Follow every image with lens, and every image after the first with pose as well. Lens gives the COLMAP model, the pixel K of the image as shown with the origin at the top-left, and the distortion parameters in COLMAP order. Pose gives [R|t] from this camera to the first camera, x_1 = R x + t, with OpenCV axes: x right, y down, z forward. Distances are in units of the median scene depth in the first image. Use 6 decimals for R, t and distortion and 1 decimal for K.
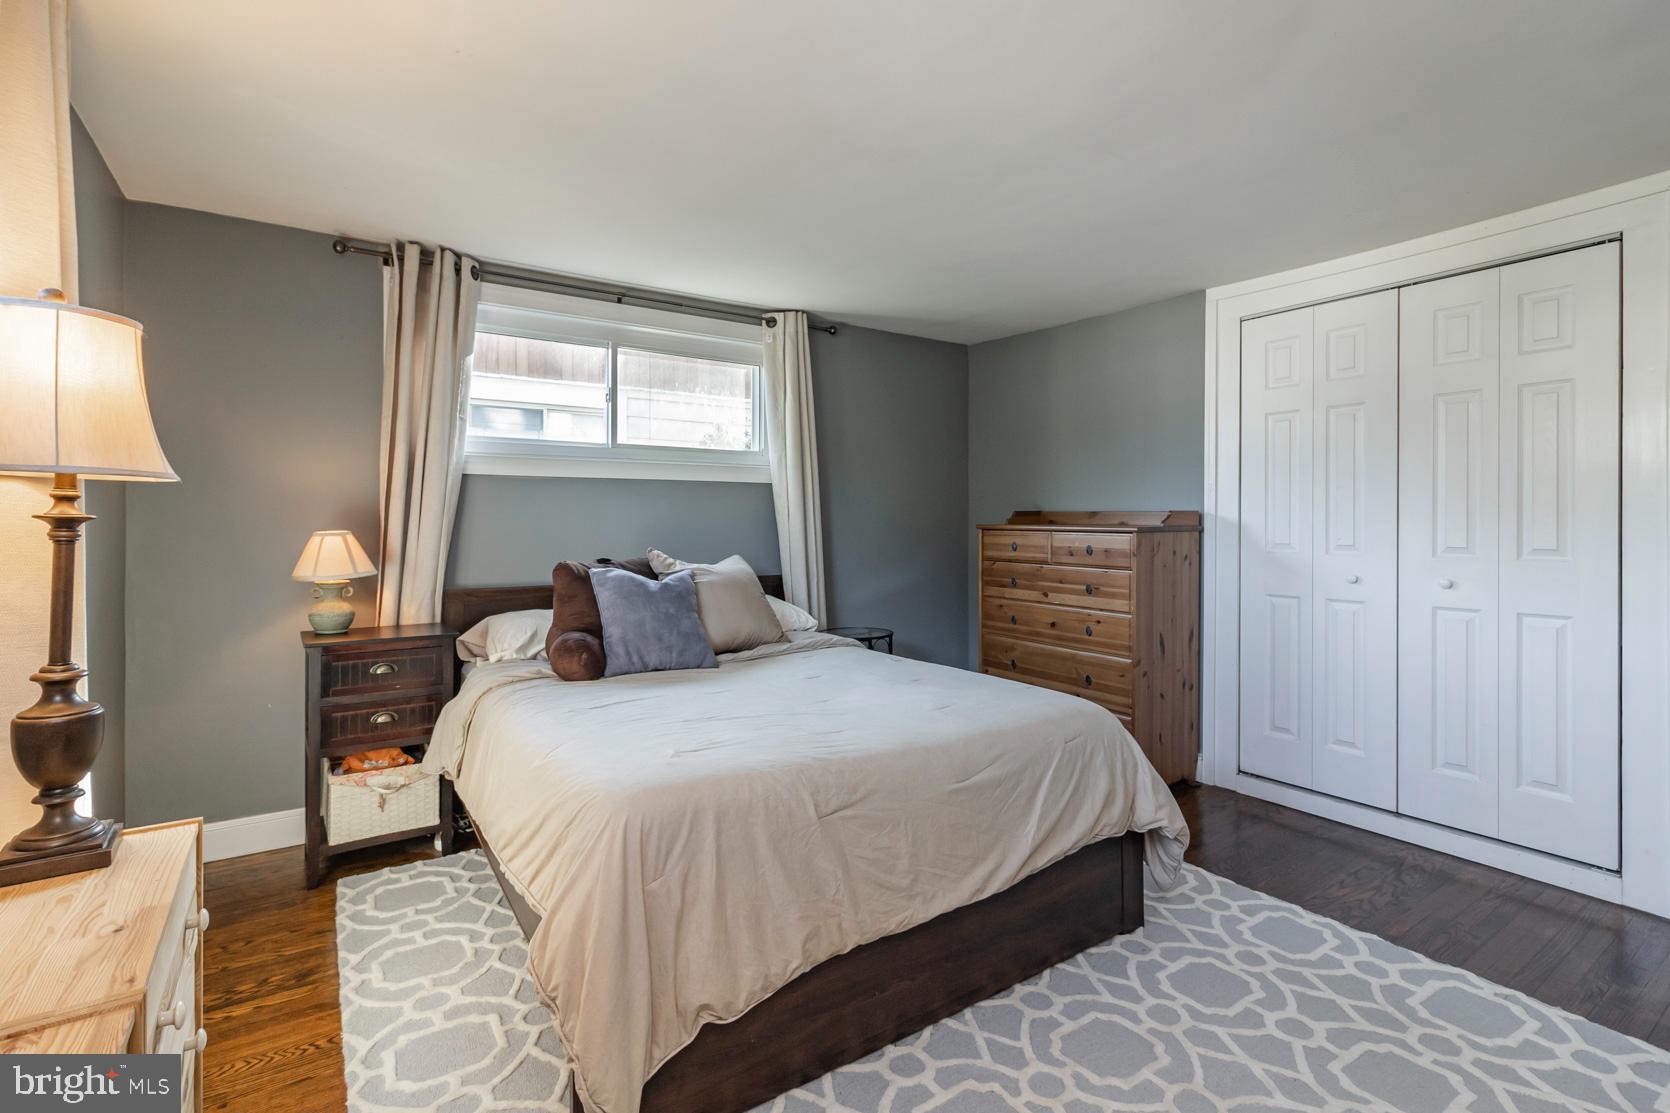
lens RADIAL K [[772.5, 0, 840.3], [0, 772.5, 522.2], [0, 0, 1]] dist [0.001091, -0.001206]
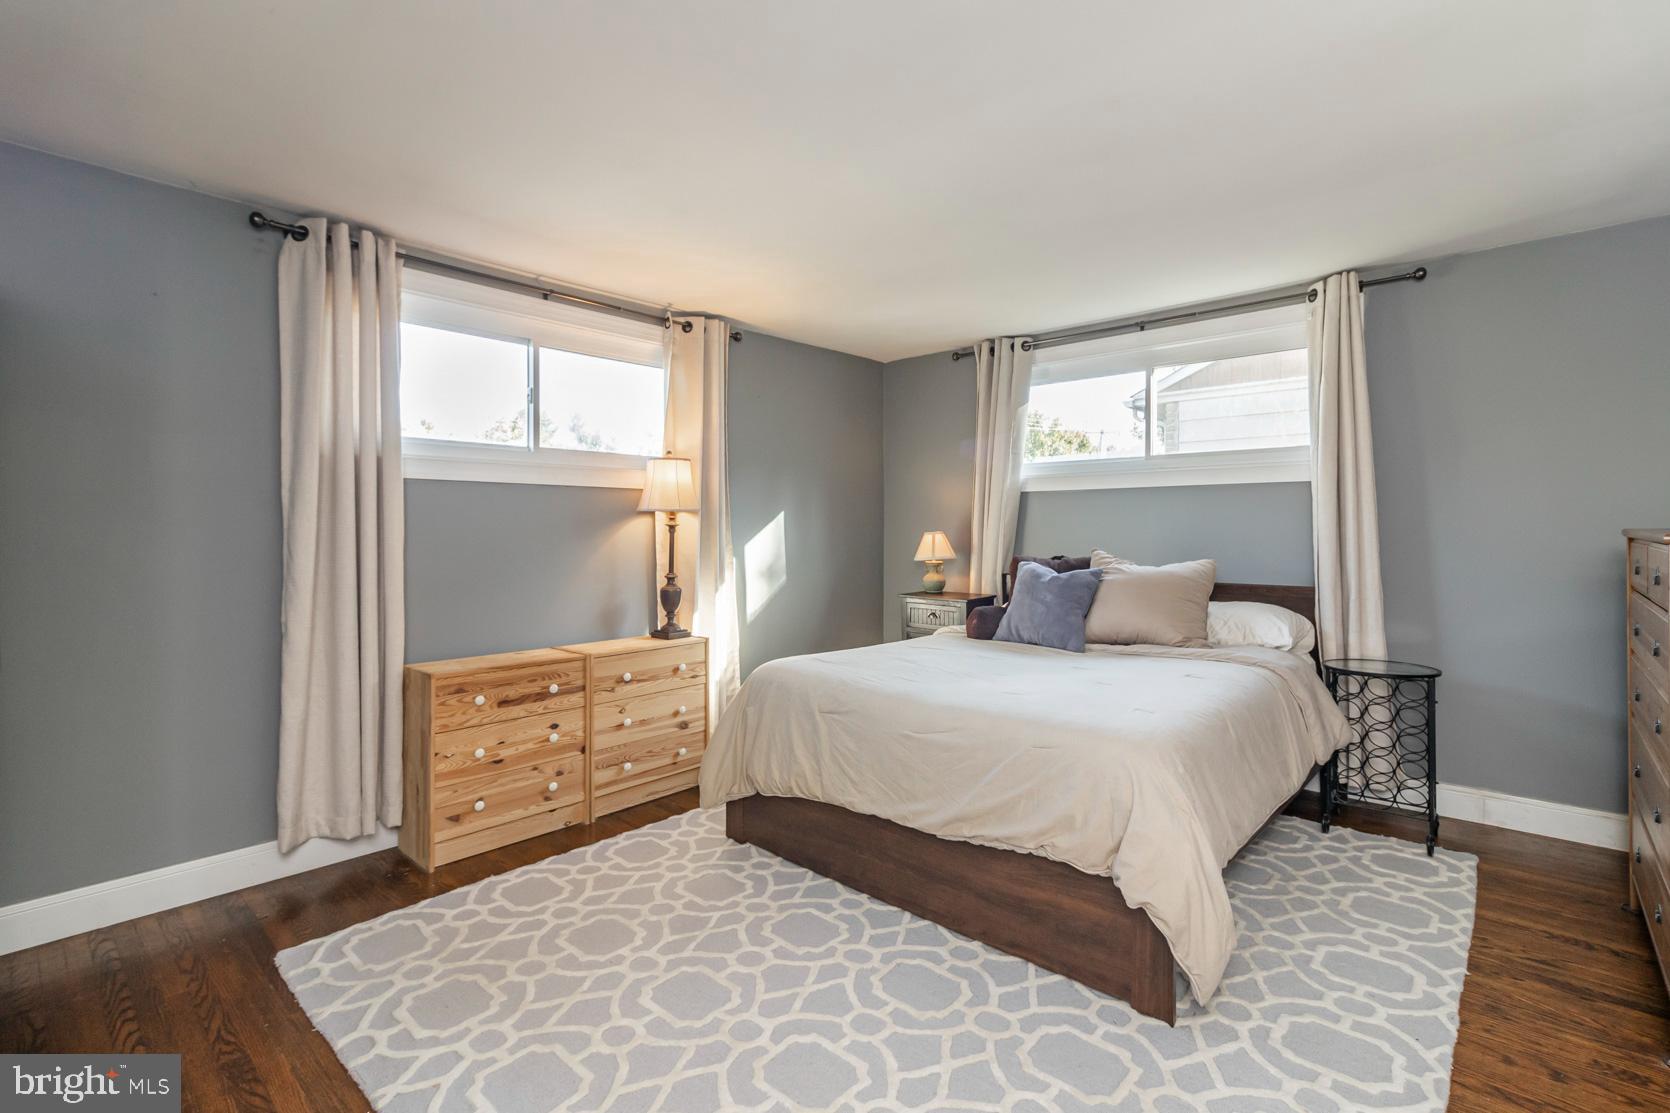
lens RADIAL K [[772.5, 0, 835.9], [0, 772.5, 540.3], [0, 0, 1]] dist [0.001091, -0.001206]
pose [[0.233508, 0.015668, -0.972229, 0.836102], [0.000897, 0.999866, 0.016329, 0.001833], [0.972354, -0.004685, 0.233463, 0.363478]]
